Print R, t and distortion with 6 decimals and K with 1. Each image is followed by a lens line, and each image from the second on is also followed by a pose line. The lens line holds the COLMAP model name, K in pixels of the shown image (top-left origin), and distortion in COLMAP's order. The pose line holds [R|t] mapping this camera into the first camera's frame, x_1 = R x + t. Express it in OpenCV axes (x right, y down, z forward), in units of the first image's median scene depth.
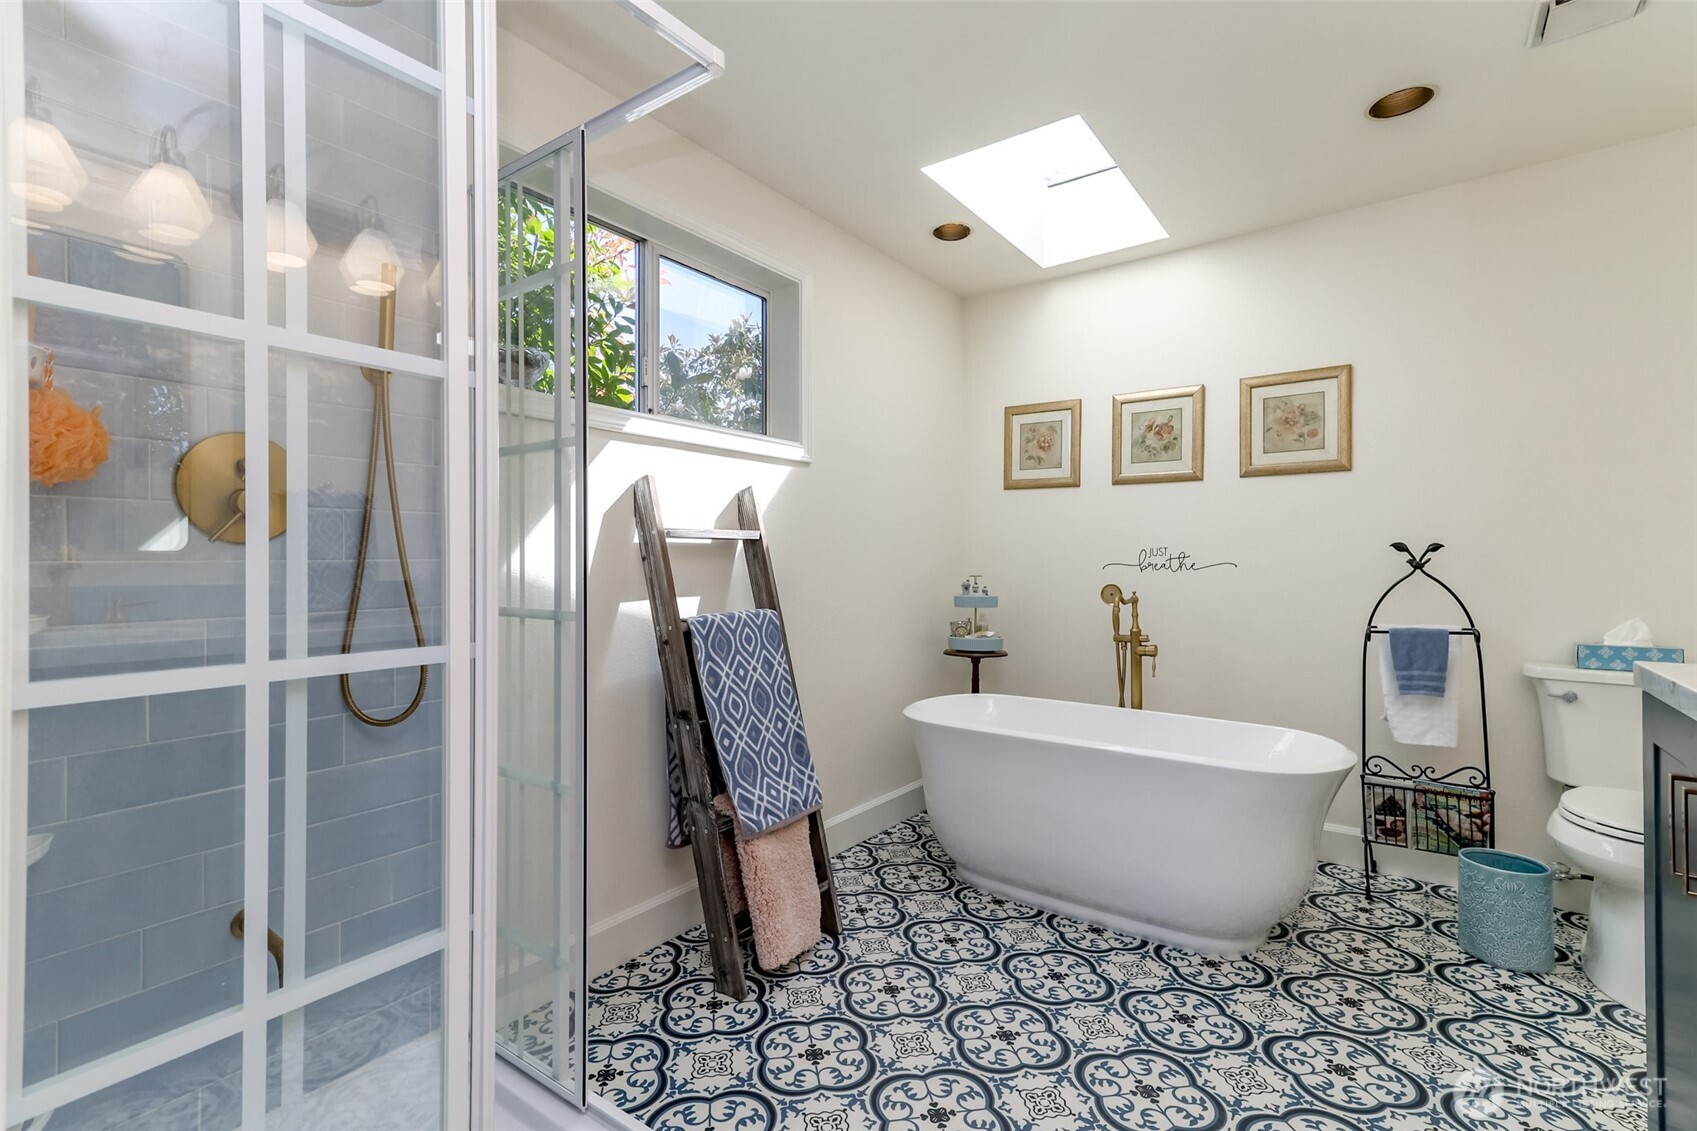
lens RADIAL K [[775.8, 0, 855.6], [0, 775.8, 560.6], [0, 0, 1]] dist [0.016841, 0.000870]
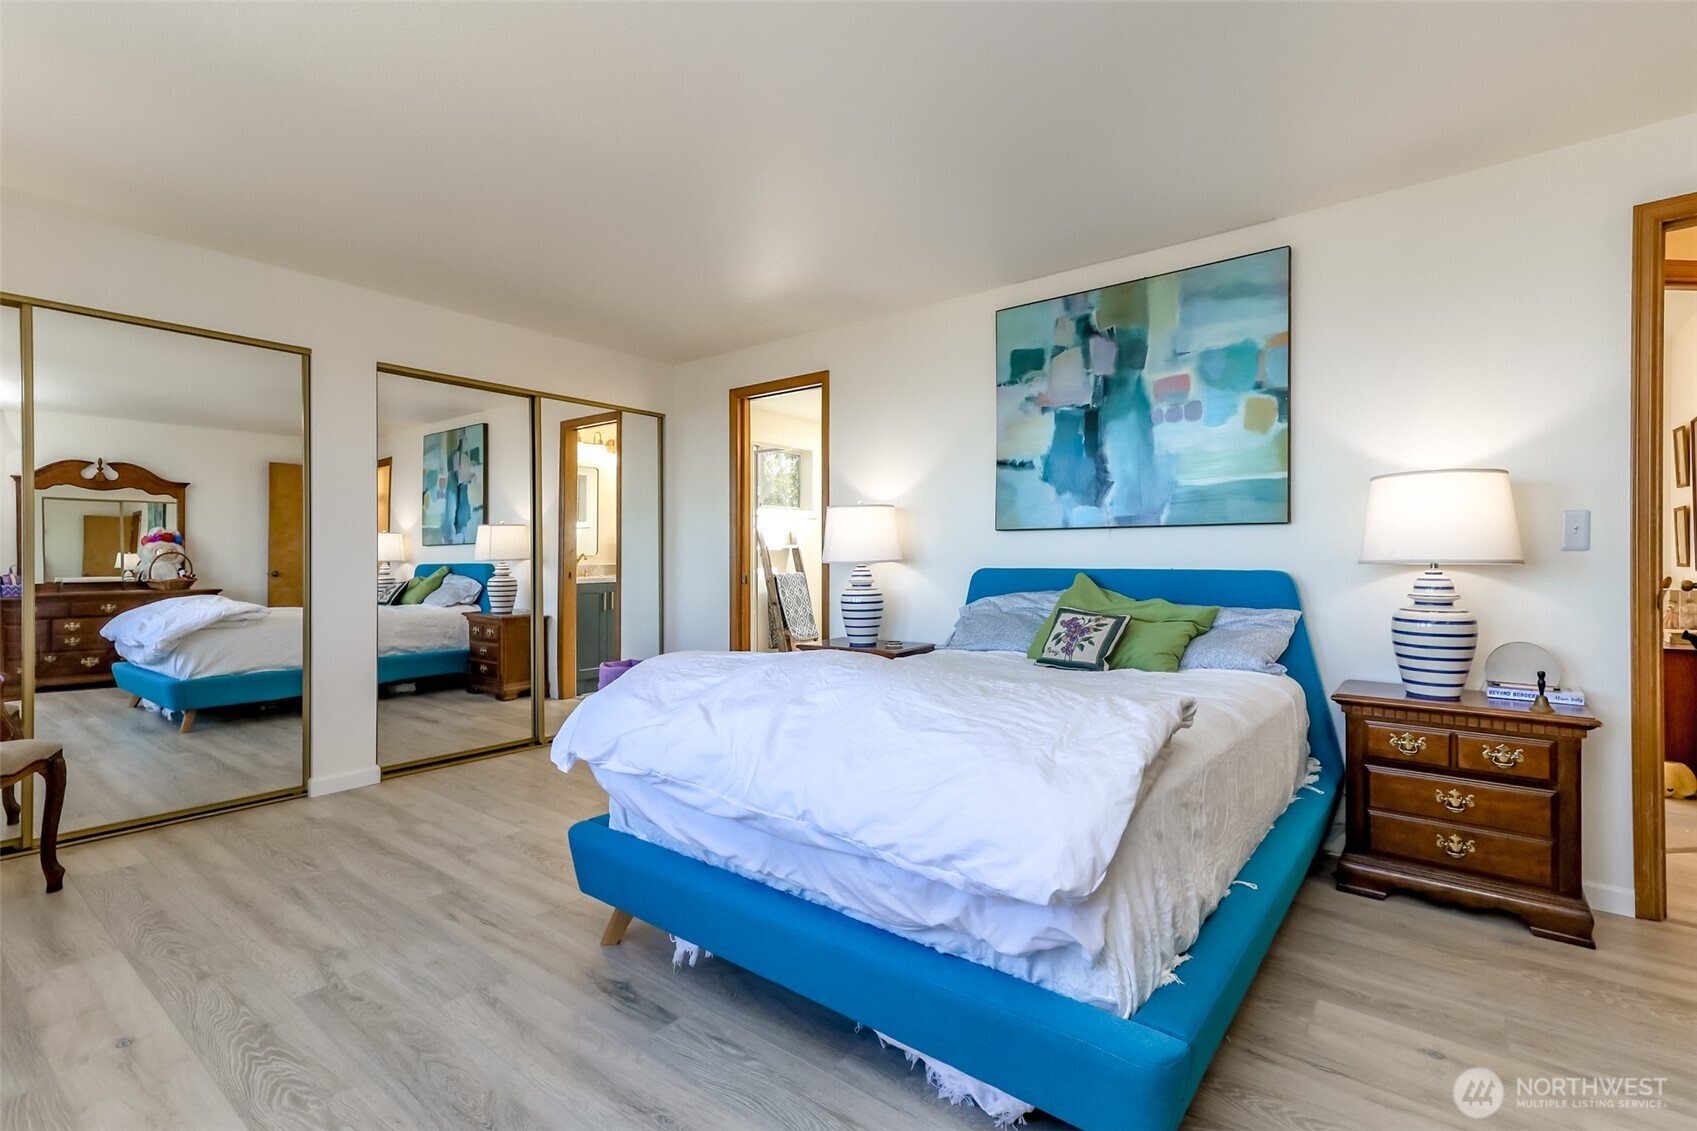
lens RADIAL K [[775.8, 0, 851.0], [0, 775.8, 554.5], [0, 0, 1]] dist [0.016841, 0.000870]
pose [[0.998817, -0.003302, -0.048516, 0.207706], [0.003217, 0.999993, -0.001824, 0.000394], [0.048522, 0.001666, 0.998821, -1.810455]]
